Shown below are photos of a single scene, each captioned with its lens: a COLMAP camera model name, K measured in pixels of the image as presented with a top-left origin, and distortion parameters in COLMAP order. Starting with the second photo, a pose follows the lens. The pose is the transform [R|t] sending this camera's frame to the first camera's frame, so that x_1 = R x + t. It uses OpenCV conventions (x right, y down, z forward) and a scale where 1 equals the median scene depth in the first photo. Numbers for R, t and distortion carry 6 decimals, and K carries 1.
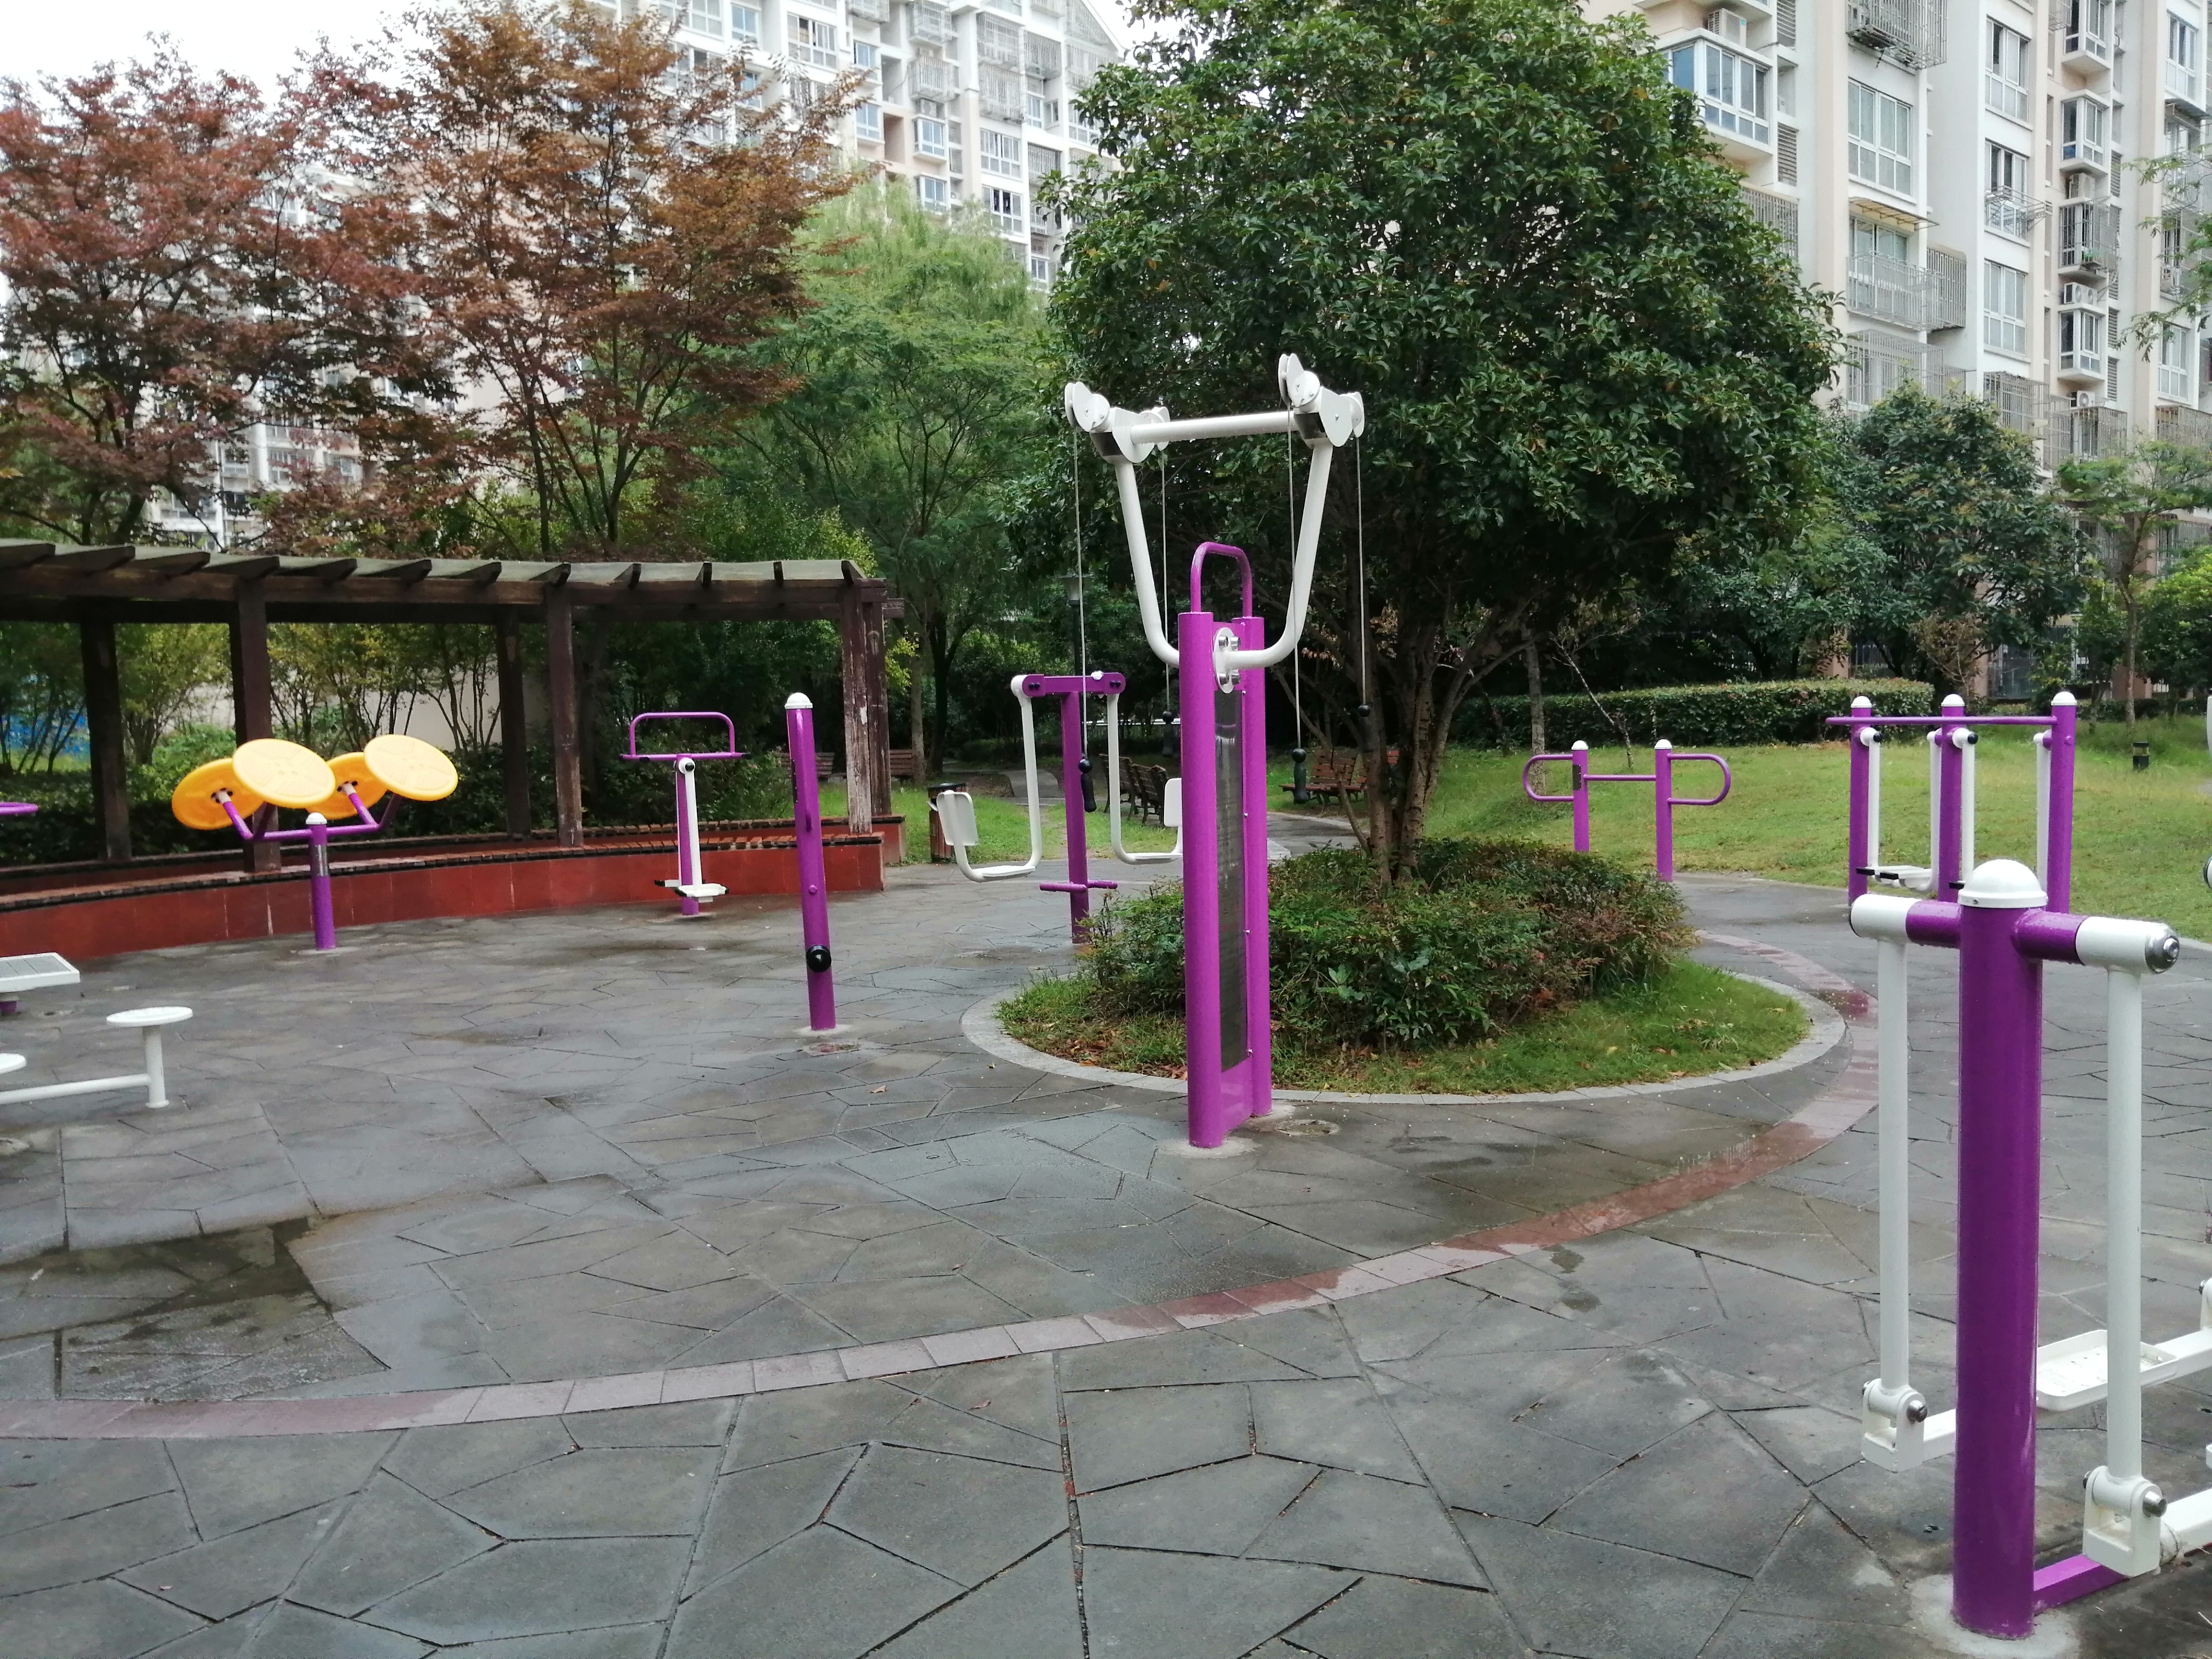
lens RADIAL K [[1730.3, 0, 1106.4], [0, 1730.3, 835.7], [0, 0, 1]] dist [-0.020305, 0.007094]
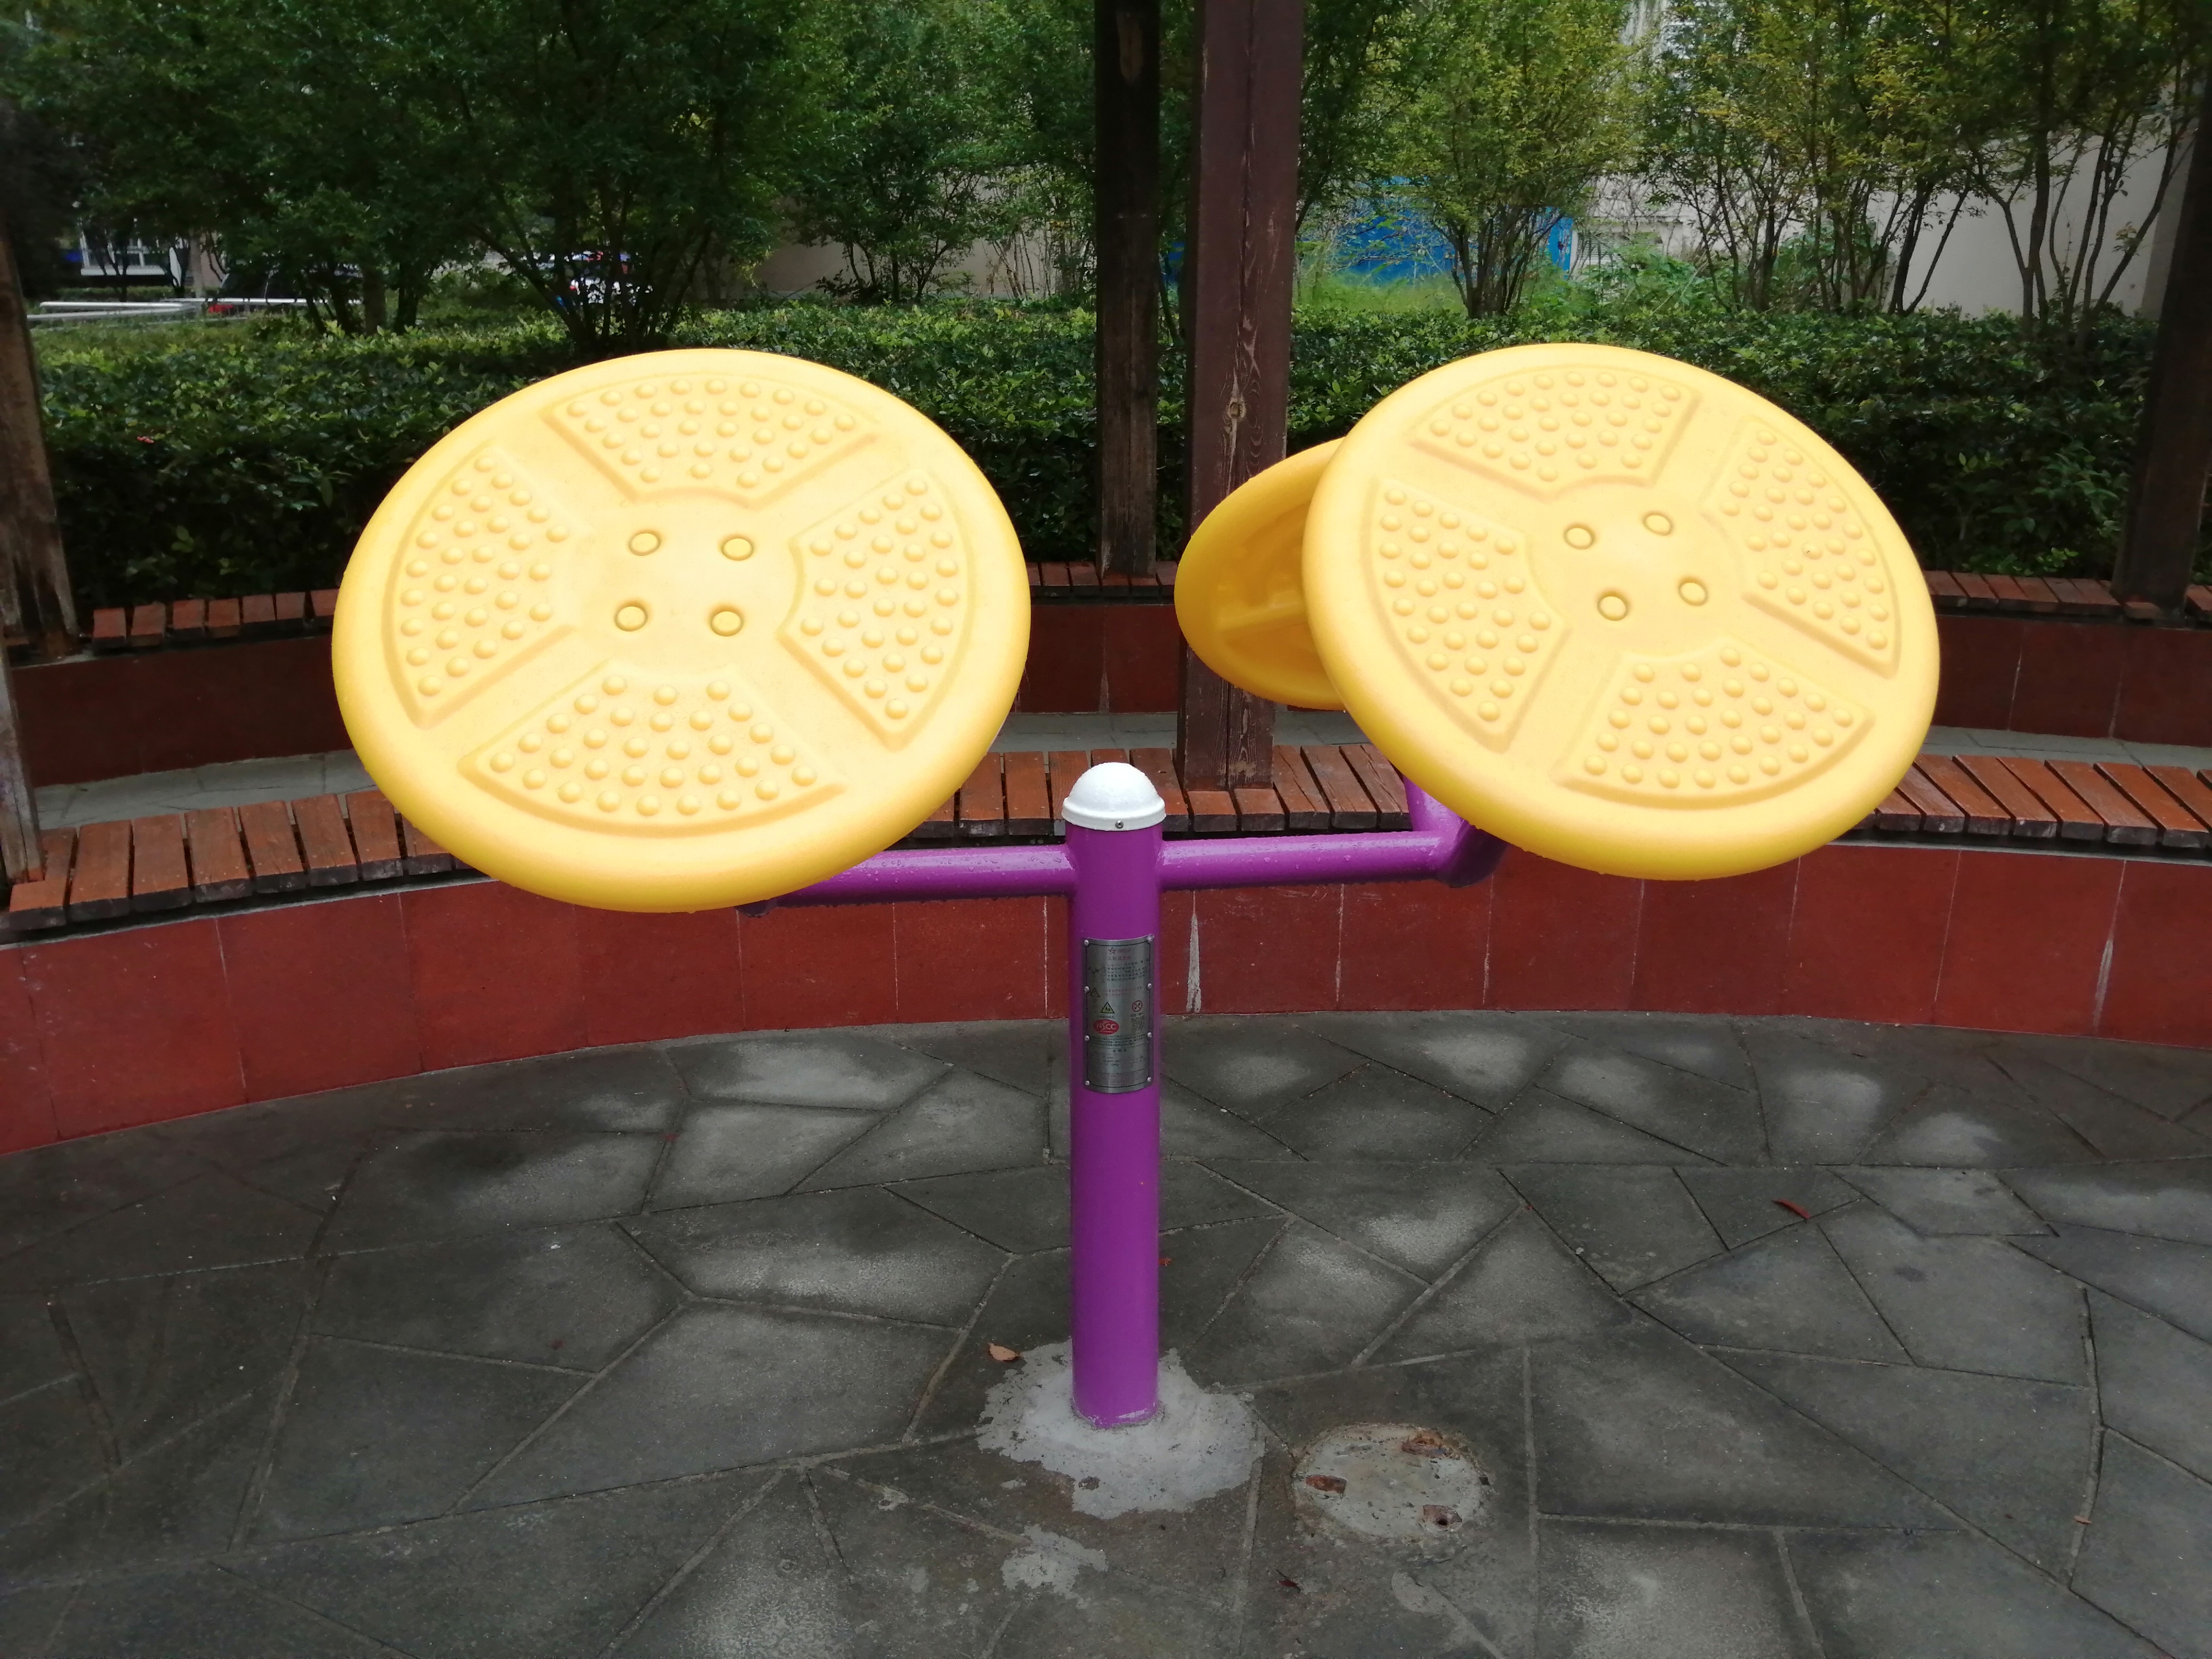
lens RADIAL K [[1730.3, 0, 1101.7], [0, 1730.3, 832.4], [0, 0, 1]] dist [-0.020305, 0.007094]
pose [[0.667675, 0.263079, -0.696419, -0.094615], [-0.073371, 0.954177, 0.290108, -0.017586], [0.740828, -0.142601, 0.656383, 0.253621]]
